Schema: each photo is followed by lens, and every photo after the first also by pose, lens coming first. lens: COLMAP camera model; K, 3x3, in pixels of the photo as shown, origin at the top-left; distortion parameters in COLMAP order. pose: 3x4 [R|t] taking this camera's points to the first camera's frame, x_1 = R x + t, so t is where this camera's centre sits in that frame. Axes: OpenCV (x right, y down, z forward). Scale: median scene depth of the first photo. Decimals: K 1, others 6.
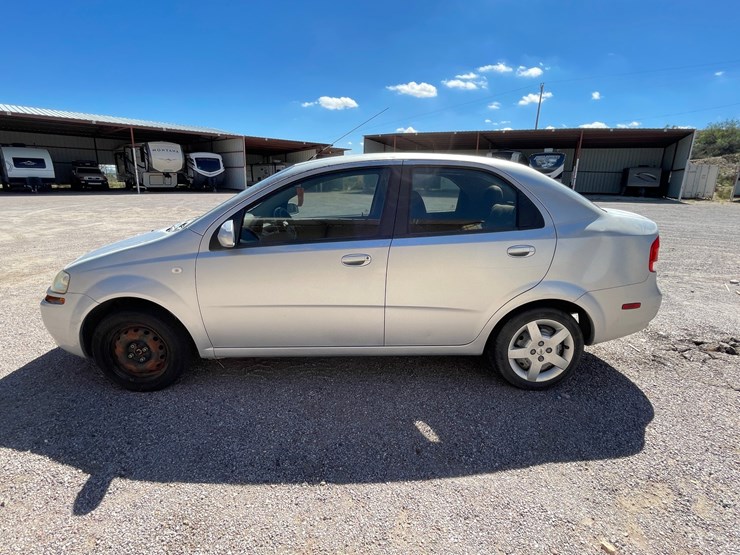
lens RADIAL K [[377.7, 0, 365.9], [0, 377.7, 271.1], [0, 0, 1]] dist [-0.001144, -0.000386]
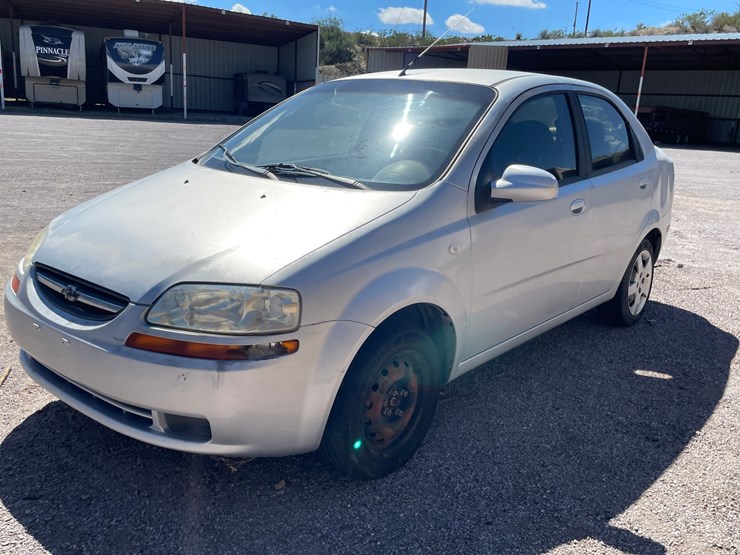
lens RADIAL K [[668.1, 0, 386.0], [0, 668.1, 282.6], [0, 0, 1]] dist [0.085040, -0.114044]
pose [[0.647948, -0.171433, 0.742141, -1.091258], [0.132727, 0.984848, 0.111617, -0.067091], [-0.750031, 0.026181, 0.660884, 0.263536]]
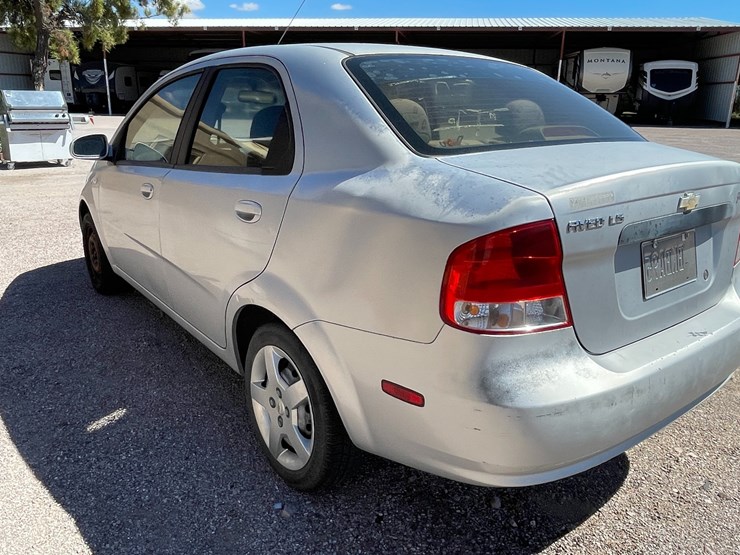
lens RADIAL K [[565.9, 0, 360.9], [0, 565.9, 265.1], [0, 0, 1]] dist [-0.001588, 0.001317]
pose [[0.587539, 0.221954, -0.778161, 0.919425], [-0.192414, 0.972385, 0.132074, -0.091473], [0.785986, 0.072130, 0.614022, 0.484919]]
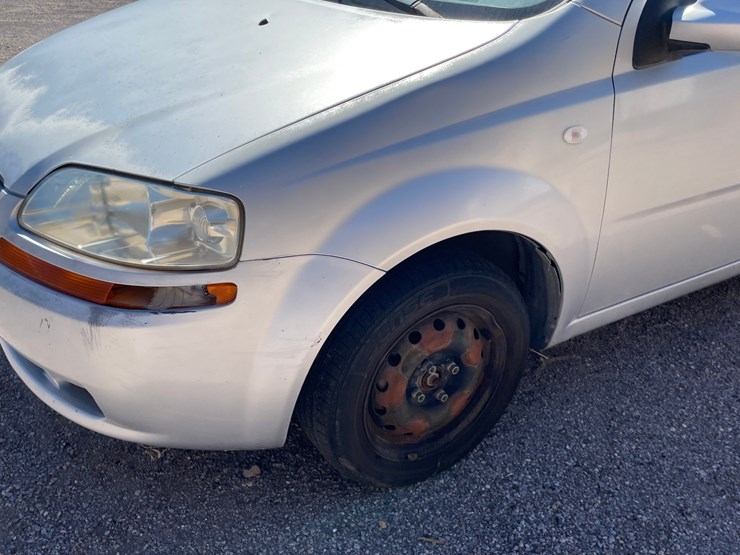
lens RADIAL K [[709.0, 0, 382.0], [0, 709.0, 286.7], [0, 0, 1]] dist [0.095784, -0.155565]
pose [[0.847967, -0.222929, 0.480890, -0.772217], [0.085035, 0.952718, 0.291713, -0.058979], [-0.523184, -0.206471, 0.826830, 0.392945]]
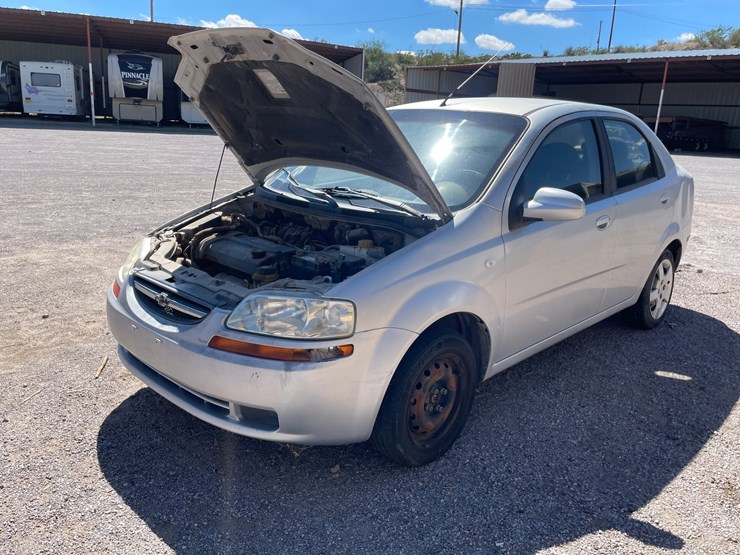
lens RADIAL K [[602.4, 0, 370.0], [0, 602.4, 268.5], [0, 0, 1]] dist [0.085684, -0.118781]
pose [[0.709506, -0.155037, 0.687434, -1.113615], [0.131078, 0.987510, 0.087427, -0.094117], [-0.692402, 0.028078, 0.720966, 0.255146]]
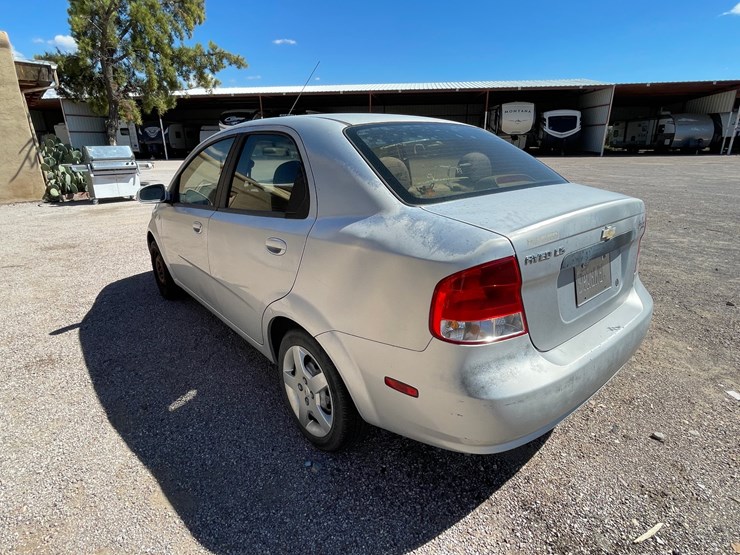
lens RADIAL K [[393.8, 0, 363.9], [0, 393.8, 275.3], [0, 0, 1]] dist [0.002940, 0.000182]
pose [[0.621395, 0.229806, -0.749037, 0.865772], [-0.160382, 0.973083, 0.165493, -0.119022], [0.766907, 0.017296, 0.641526, 0.496742]]
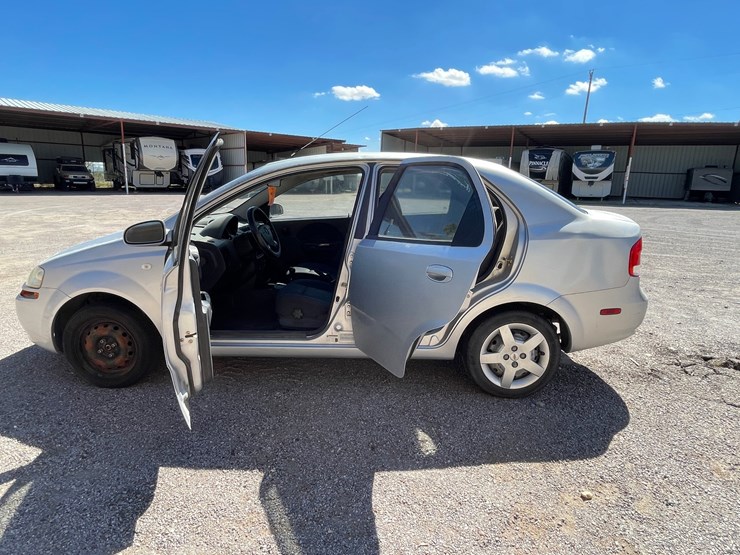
lens RADIAL K [[439.6, 0, 365.9], [0, 439.6, 277.3], [0, 0, 1]] dist [-0.001421, -0.000675]
pose [[0.998948, 0.015612, -0.043106, 0.107721], [-0.016495, 0.999660, -0.020217, 0.032335], [0.042776, 0.020907, 0.998866, -0.116477]]
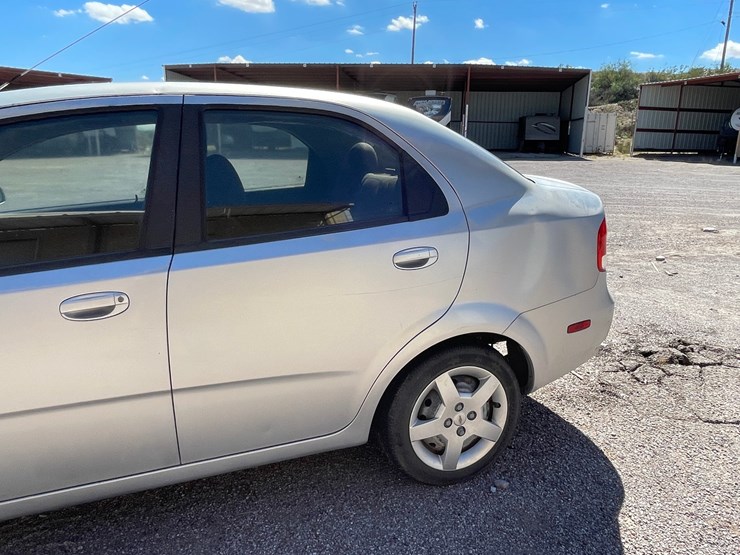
lens RADIAL K [[546.8, 0, 379.3], [0, 546.8, 272.6], [0, 0, 1]] dist [-0.000390, -0.005975]
pose [[0.941283, -0.091775, 0.324905, 0.069064], [0.088249, 0.995769, 0.025607, -0.043563], [-0.325881, 0.004569, 0.945400, 0.183864]]
